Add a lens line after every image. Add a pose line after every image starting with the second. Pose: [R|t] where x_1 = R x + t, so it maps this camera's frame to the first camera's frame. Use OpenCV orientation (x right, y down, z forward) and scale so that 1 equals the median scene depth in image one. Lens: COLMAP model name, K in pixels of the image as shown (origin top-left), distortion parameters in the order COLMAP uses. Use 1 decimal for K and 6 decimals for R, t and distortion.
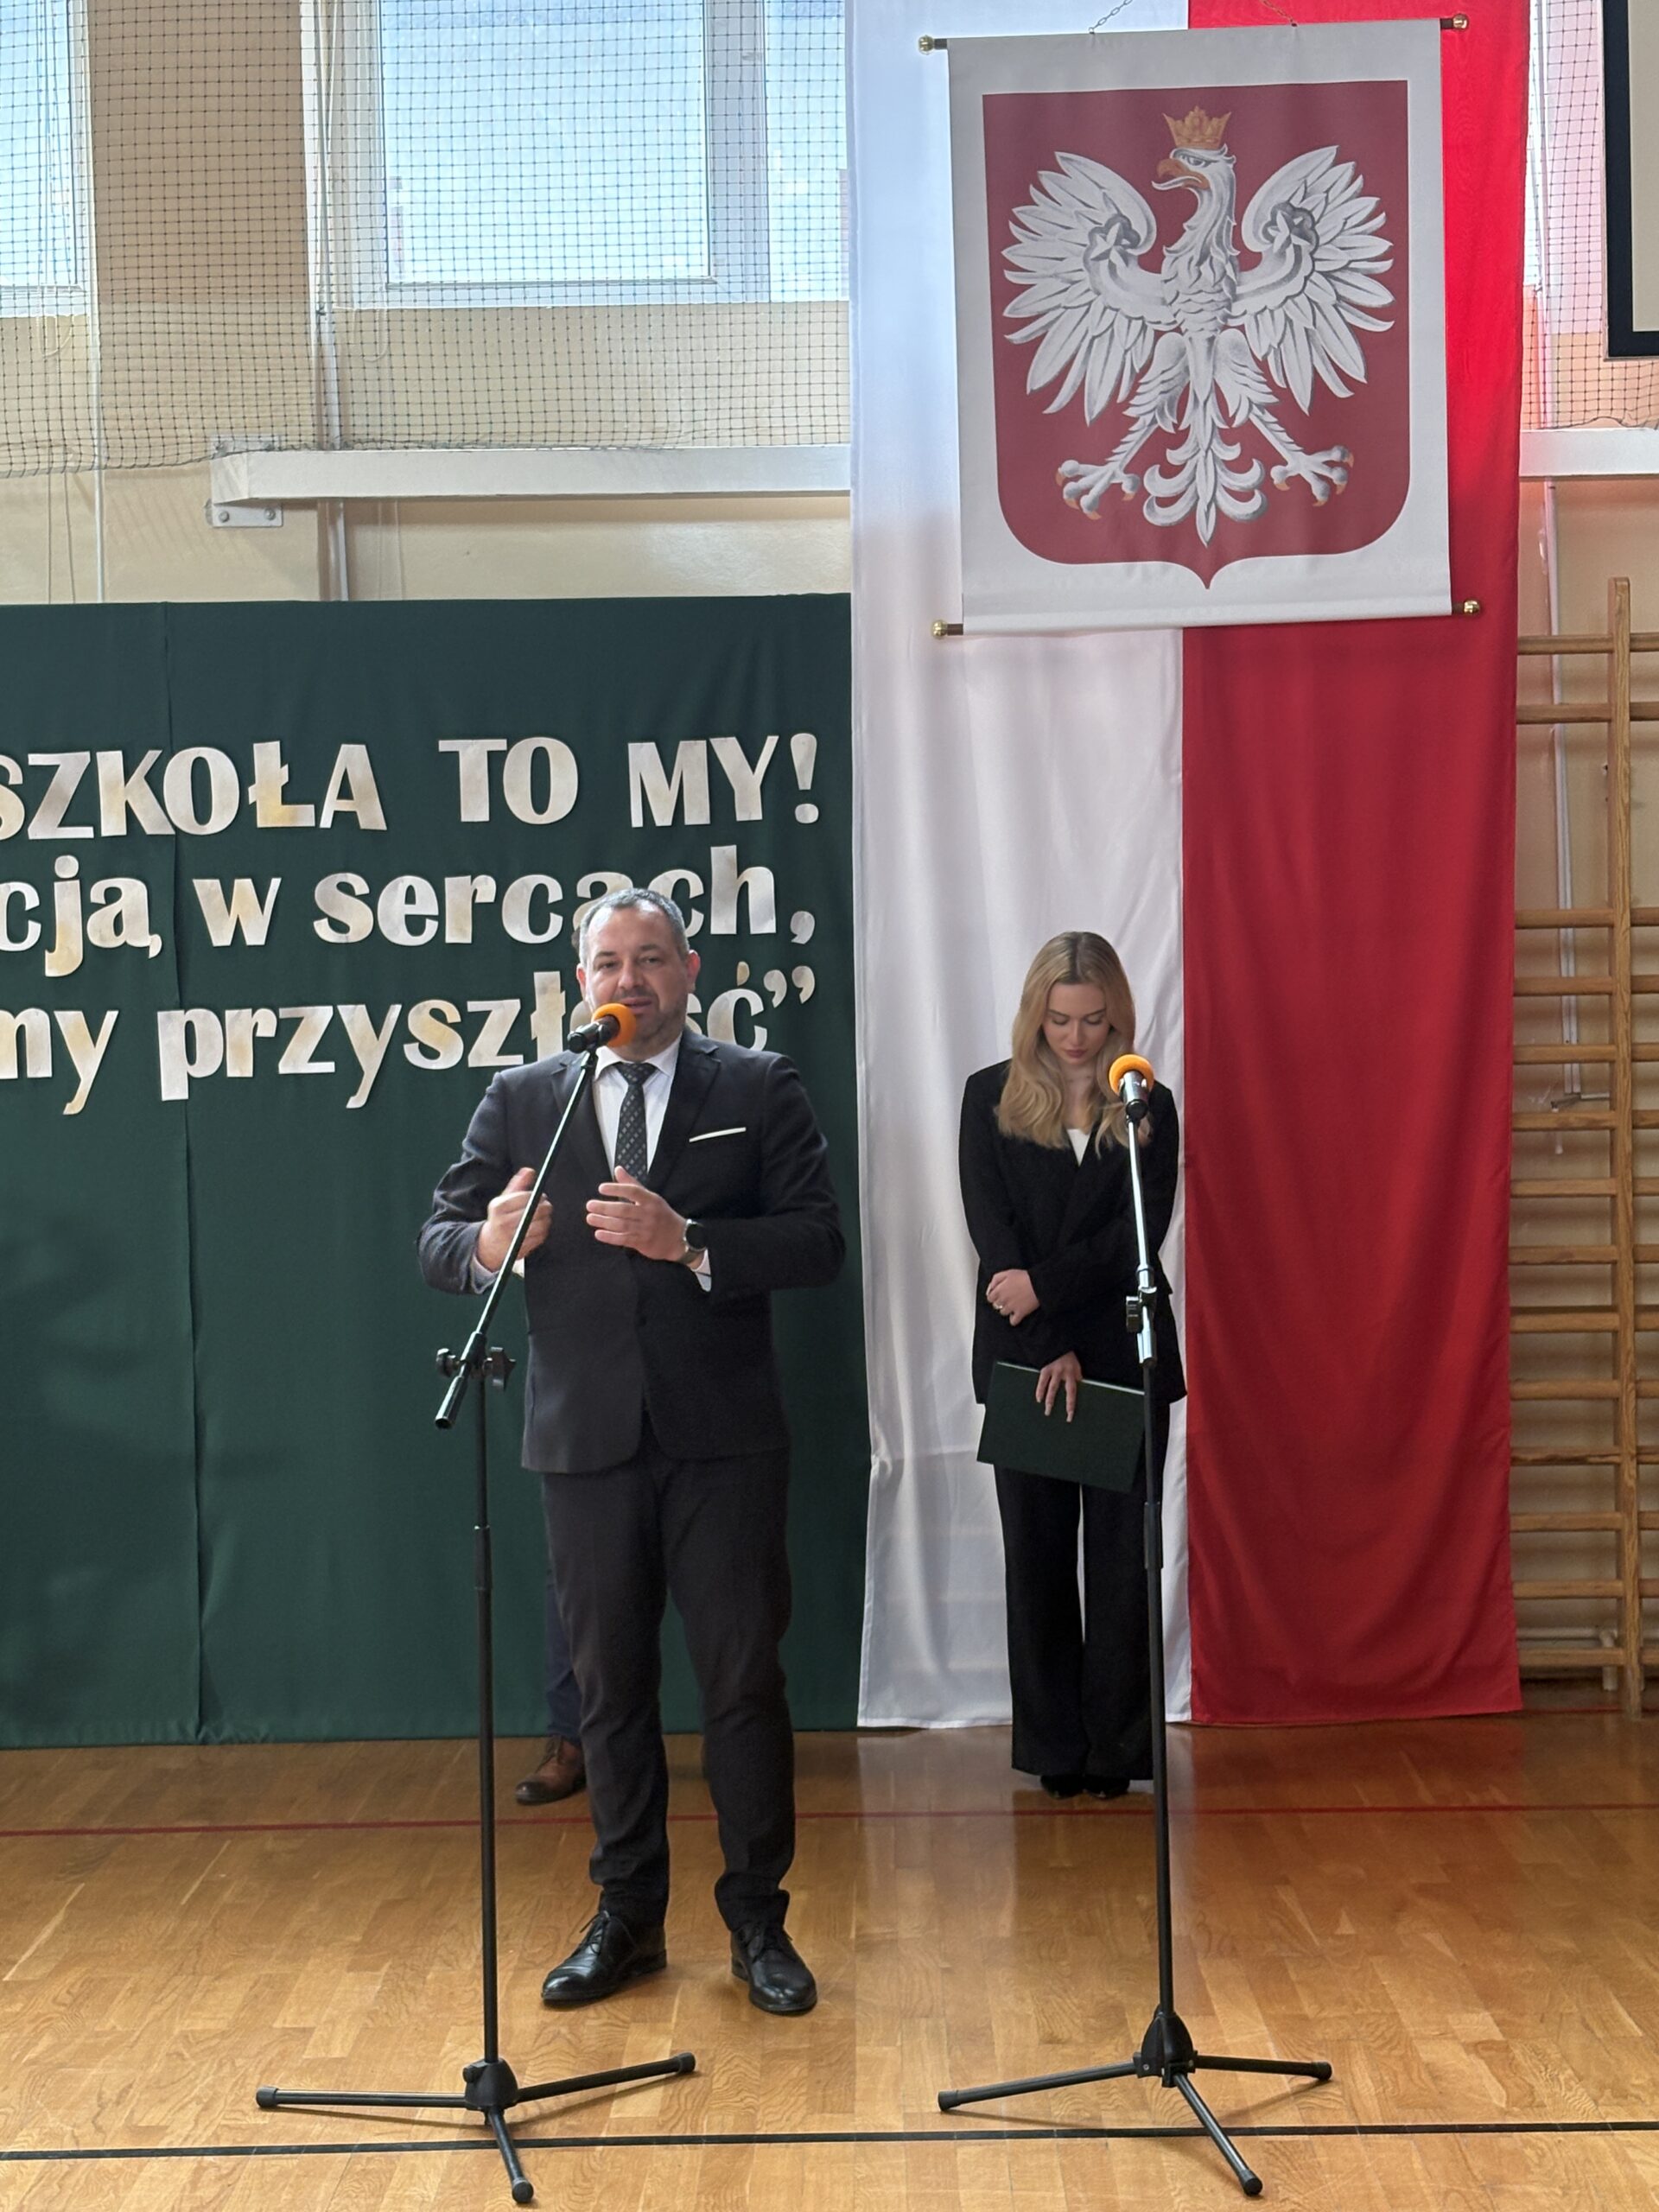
lens RADIAL K [[3937.2, 0, 849.7], [0, 3937.2, 1108.5], [0, 0, 1]] dist [0.248108, -0.970794]
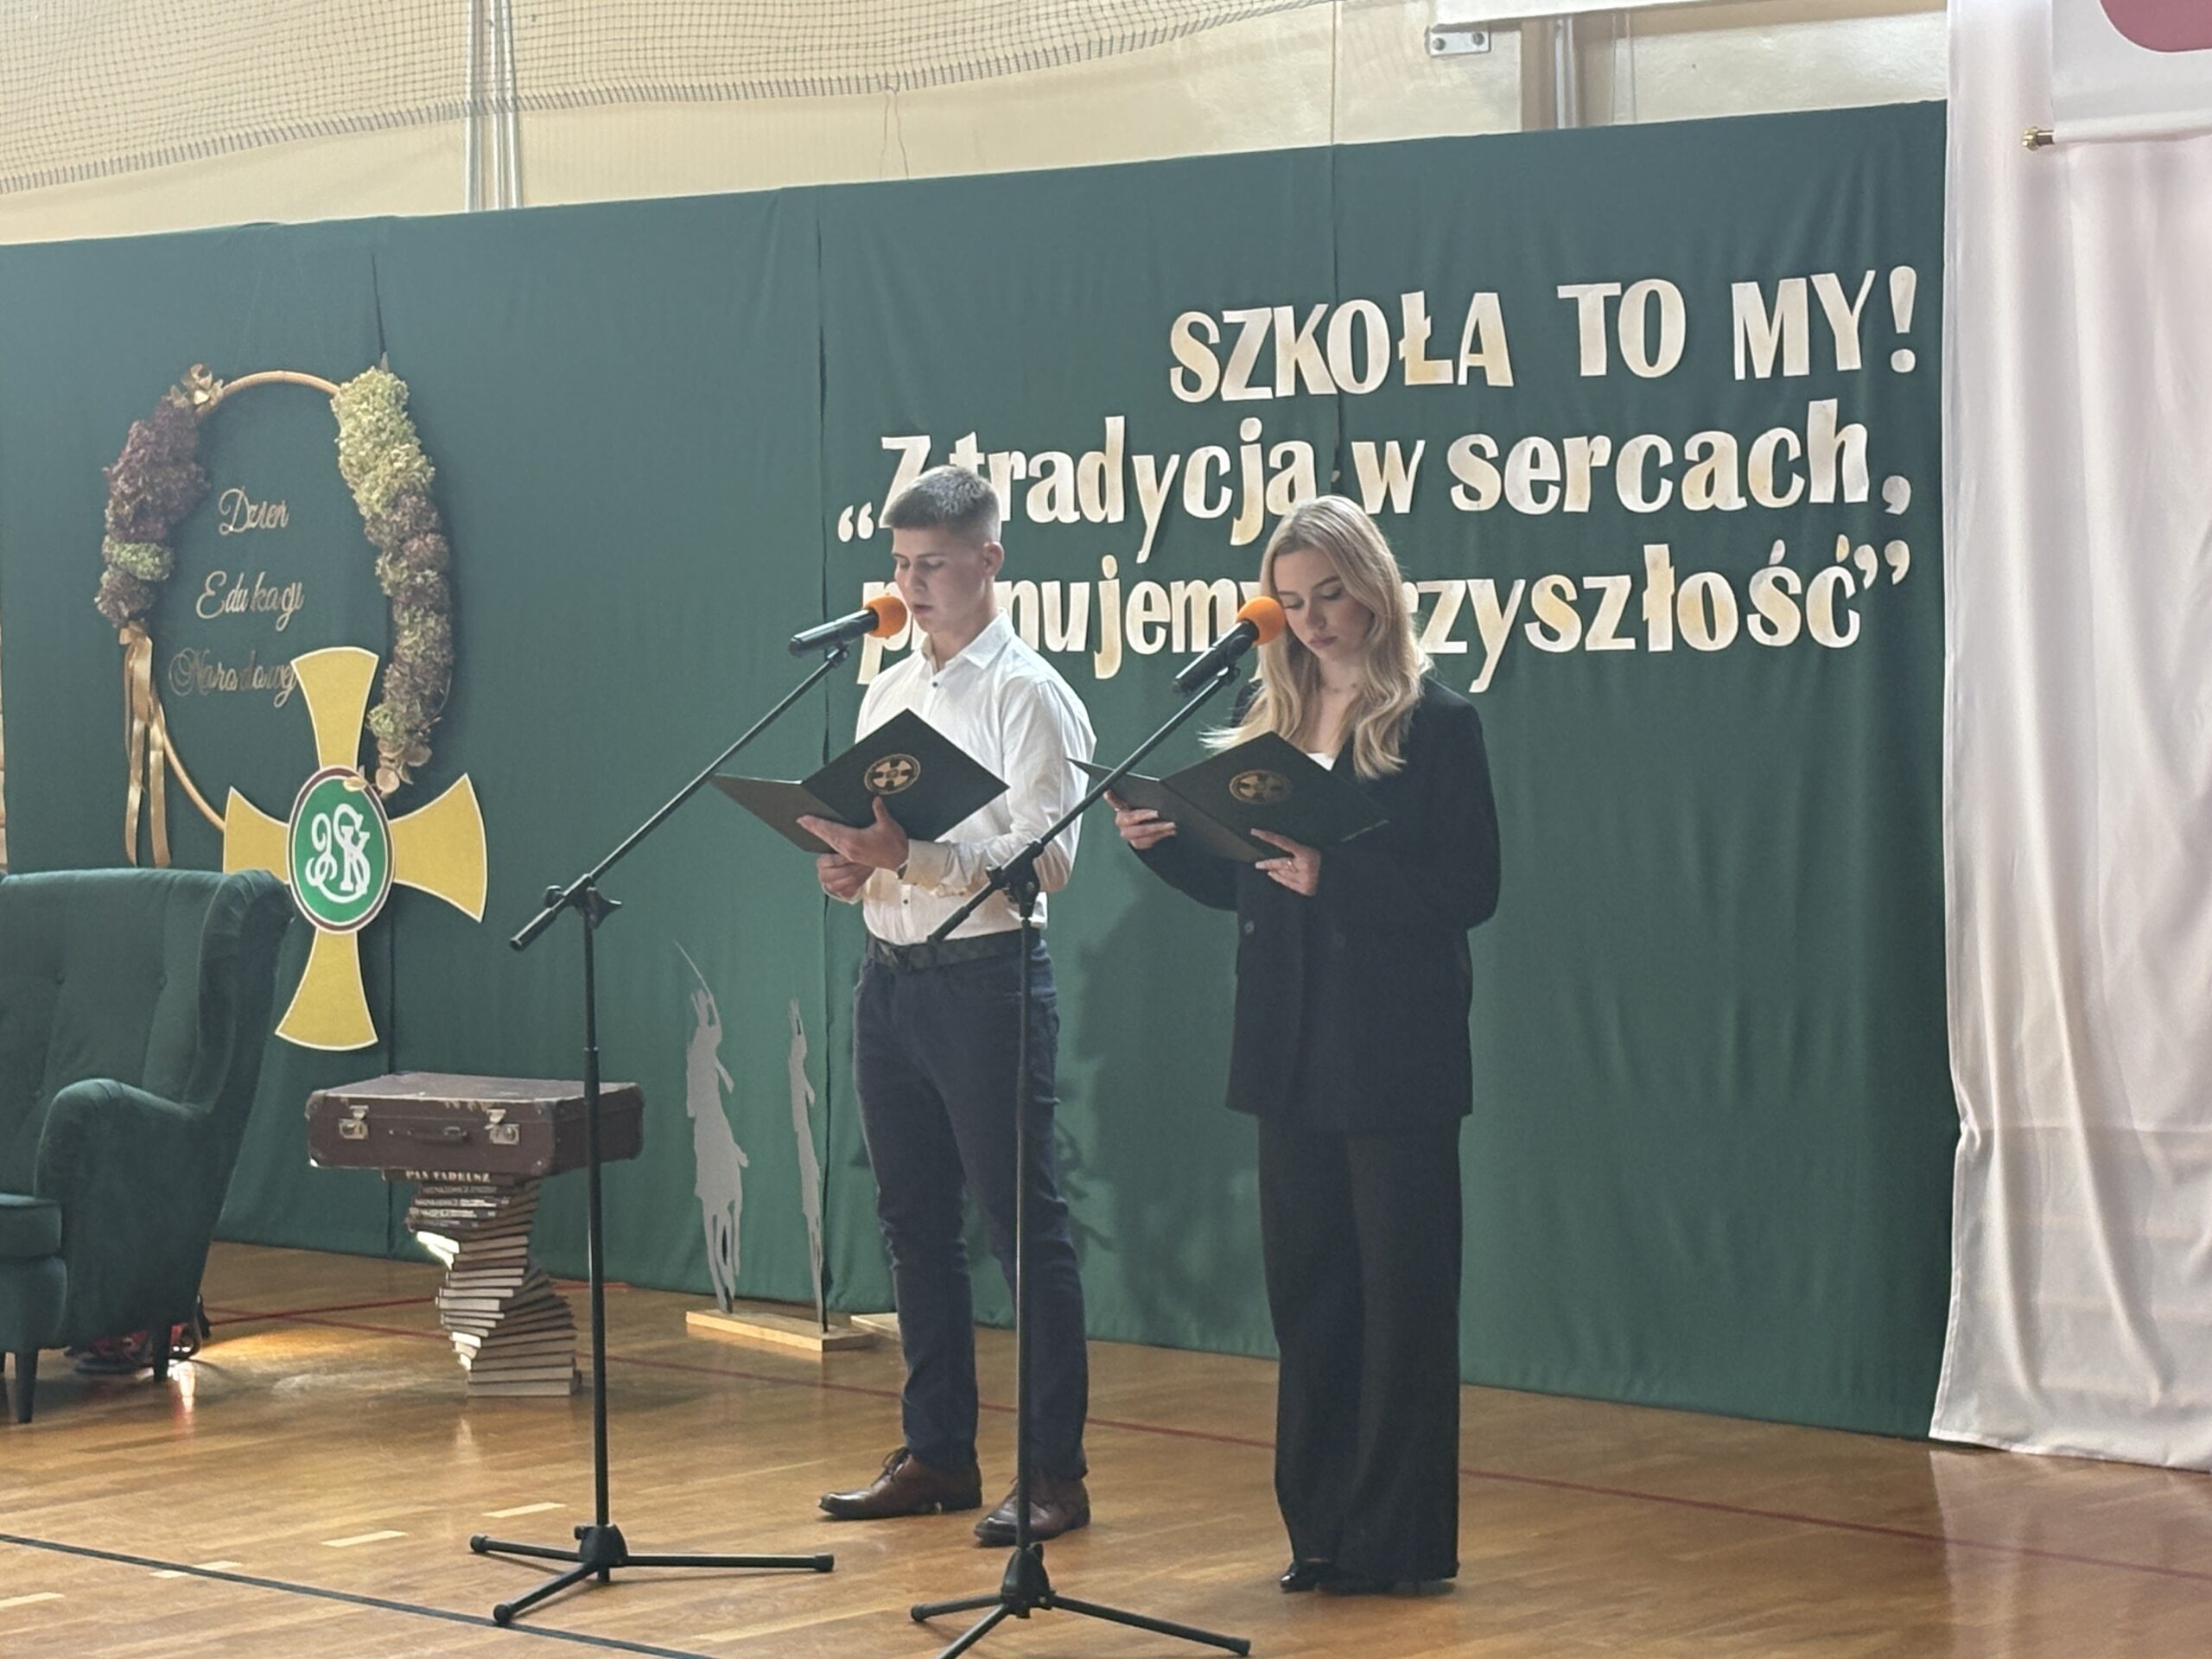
lens RADIAL K [[5749.9, 0, 1106.0], [0, 5749.9, 829.5], [0, 0, 1]] dist [0.276352, -0.996134]
pose [[0.735559, 0.045172, -0.675953, 0.710946], [-0.031069, 0.998974, 0.032949, -0.009733], [0.676748, -0.003235, 0.736208, -0.035287]]
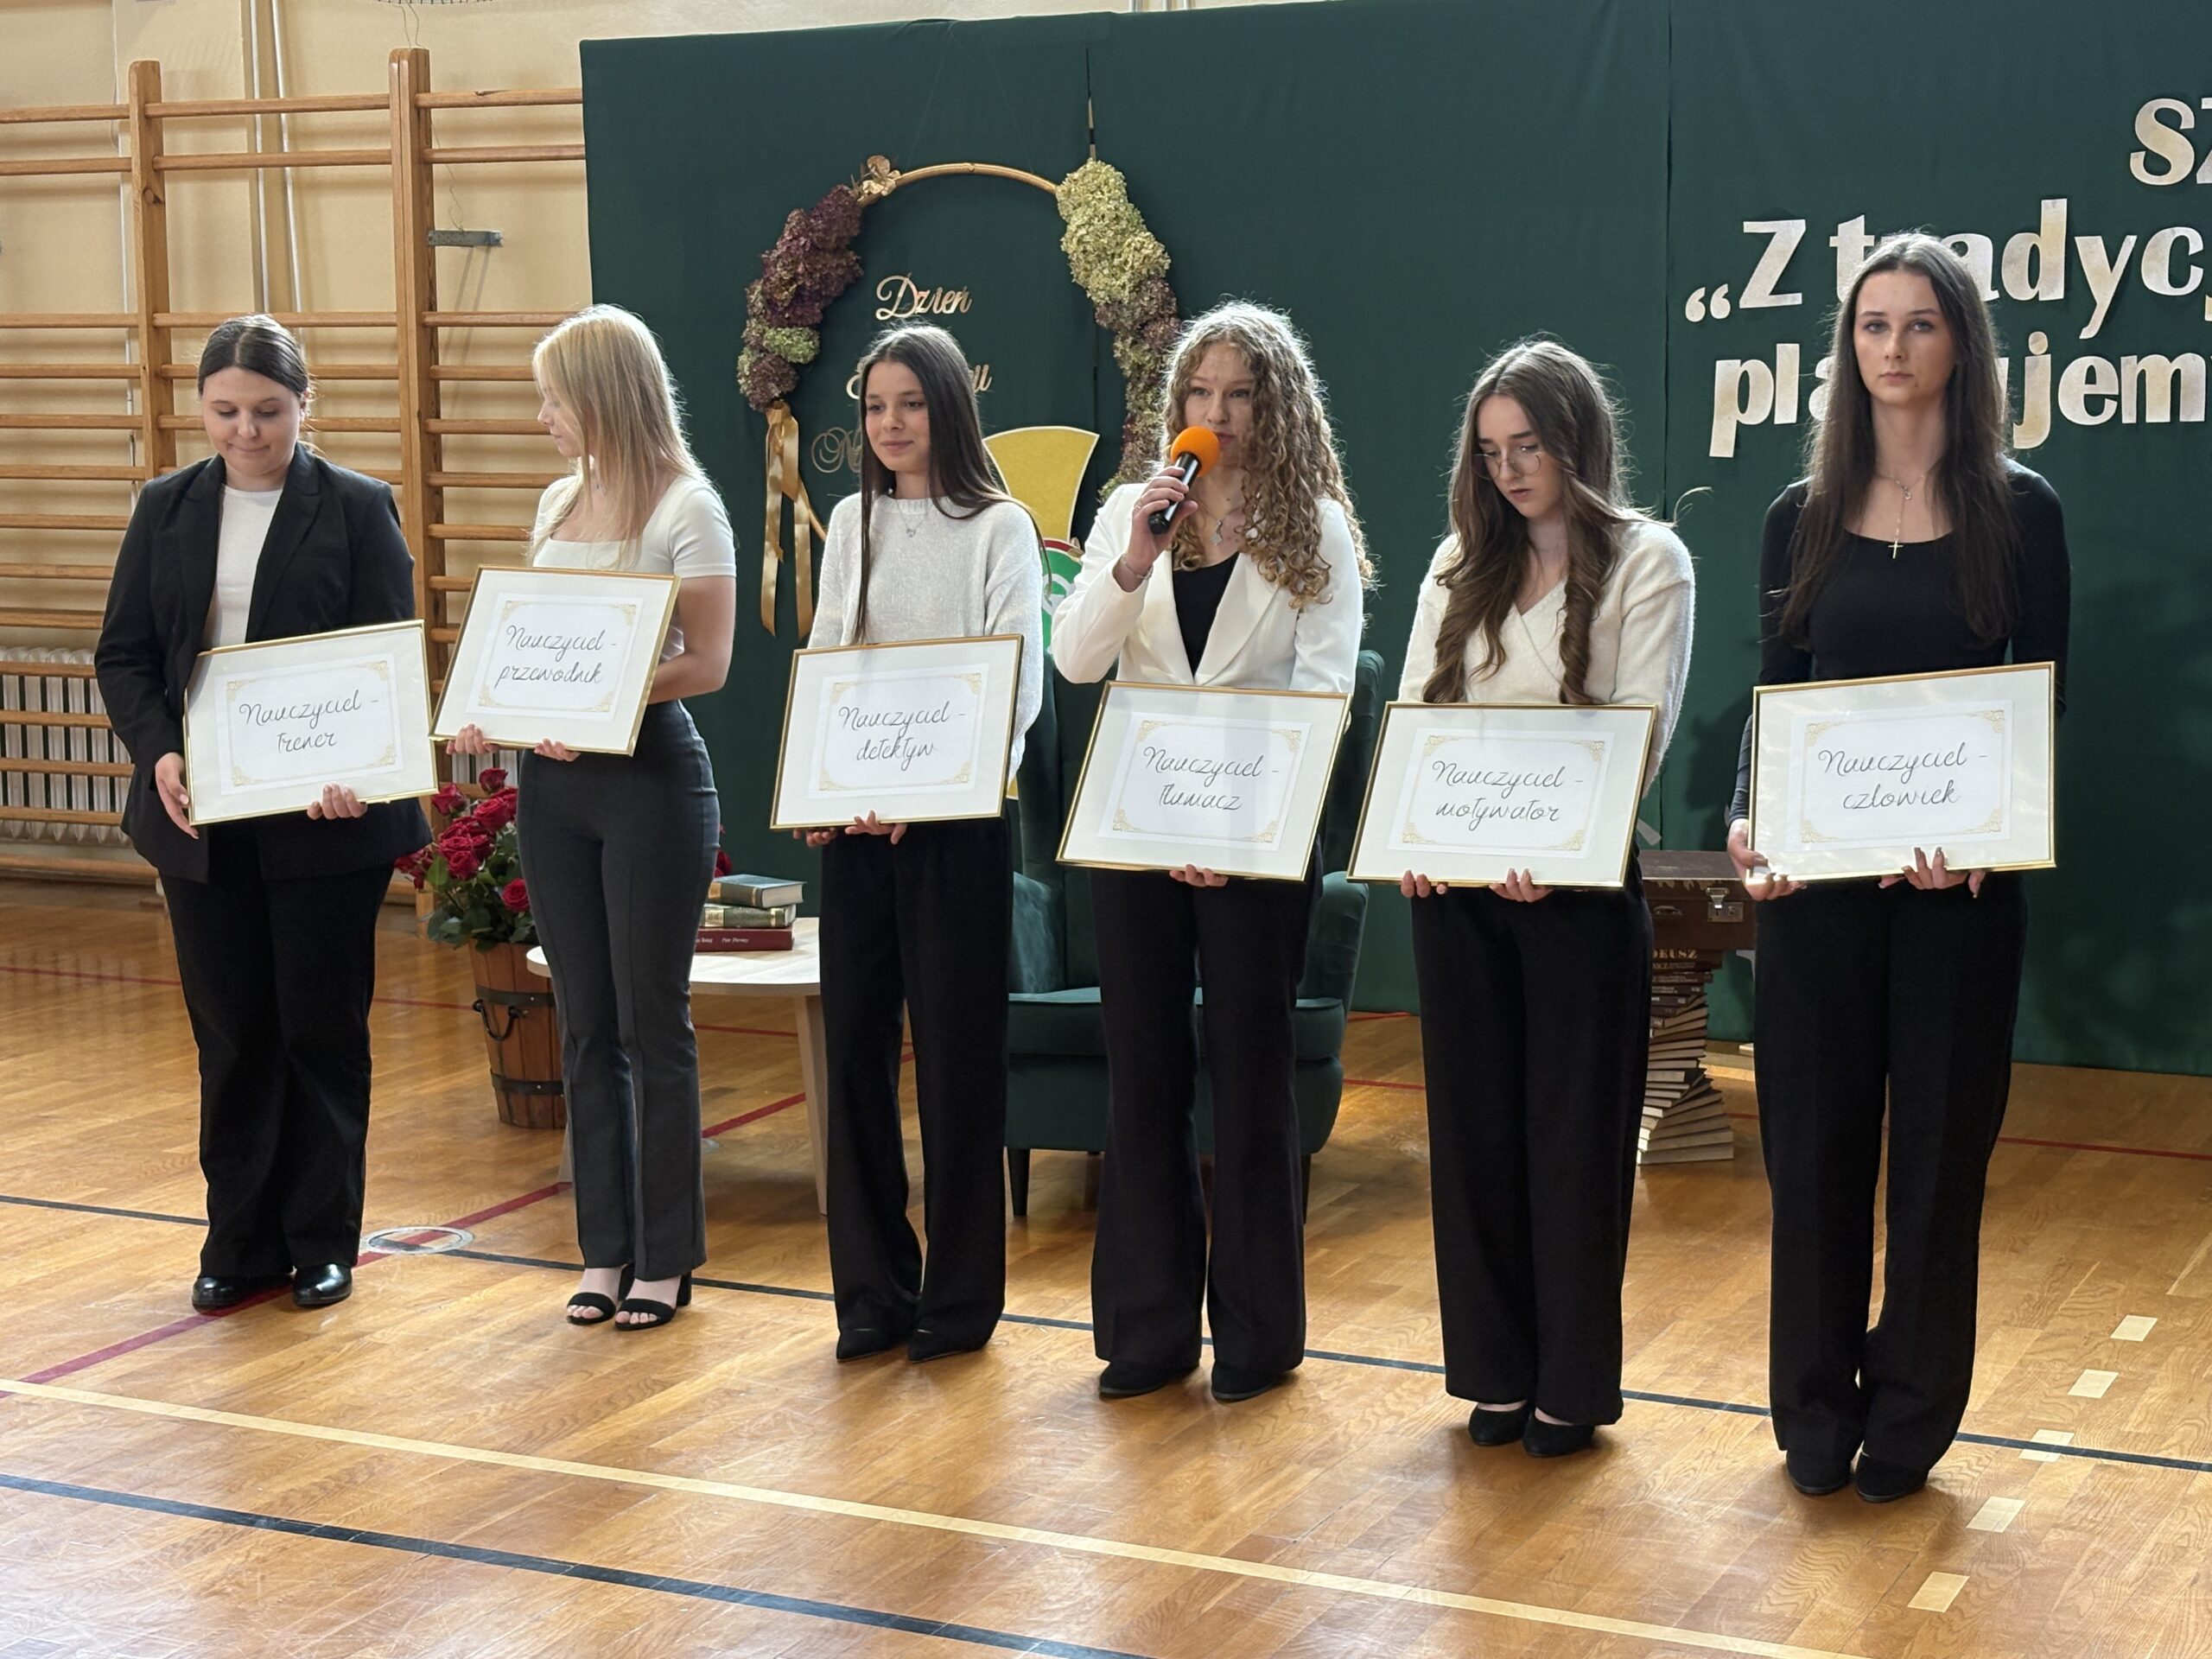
lens RADIAL K [[3643.6, 0, 1096.0], [0, 3643.6, 835.6], [0, 0, 1]] dist [0.237128, -0.906940]
pose [[0.904694, 0.069154, -0.420413, -0.053298], [-0.026501, 0.993963, 0.106469, 0.004066], [0.425238, -0.085180, 0.901064, 0.021458]]
